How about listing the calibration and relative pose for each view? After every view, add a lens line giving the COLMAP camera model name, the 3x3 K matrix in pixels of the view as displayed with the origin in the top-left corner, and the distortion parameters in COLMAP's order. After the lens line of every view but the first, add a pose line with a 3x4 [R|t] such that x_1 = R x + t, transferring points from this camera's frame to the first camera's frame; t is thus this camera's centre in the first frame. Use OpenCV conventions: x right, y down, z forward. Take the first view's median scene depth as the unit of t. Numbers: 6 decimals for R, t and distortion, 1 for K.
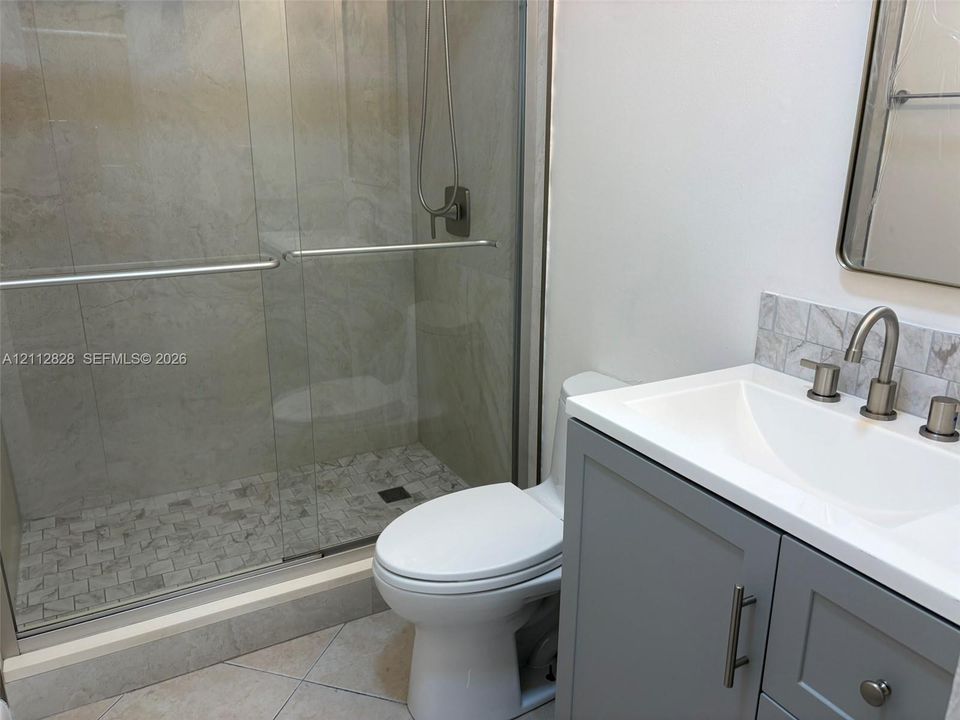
lens RADIAL K [[719.7, 0, 480.0], [0, 719.7, 360.0], [0, 0, 1]] dist [0.028902, -0.028837]
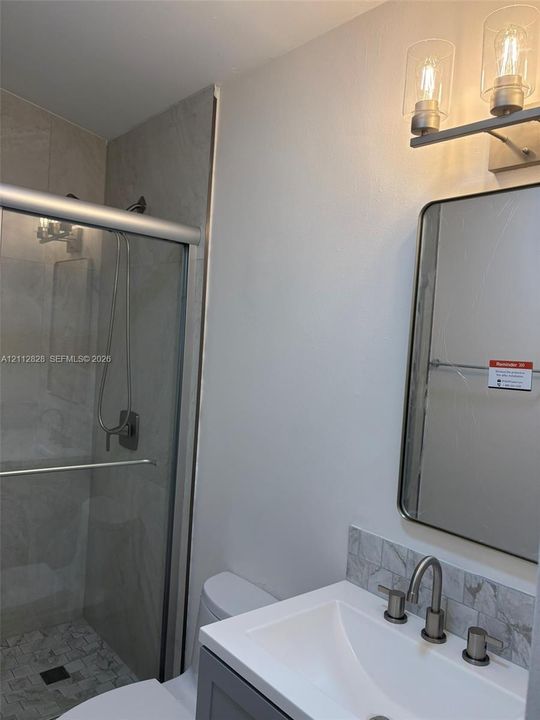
lens RADIAL K [[539.8, 0, 270.0], [0, 539.8, 360.0], [0, 0, 1]] dist [0.028902, -0.028837]
pose [[0.977961, 0.054294, 0.201606, 0.022555], [-0.000917, 0.966705, -0.255893, -0.130334], [-0.208787, 0.250069, 0.945449, -0.005665]]
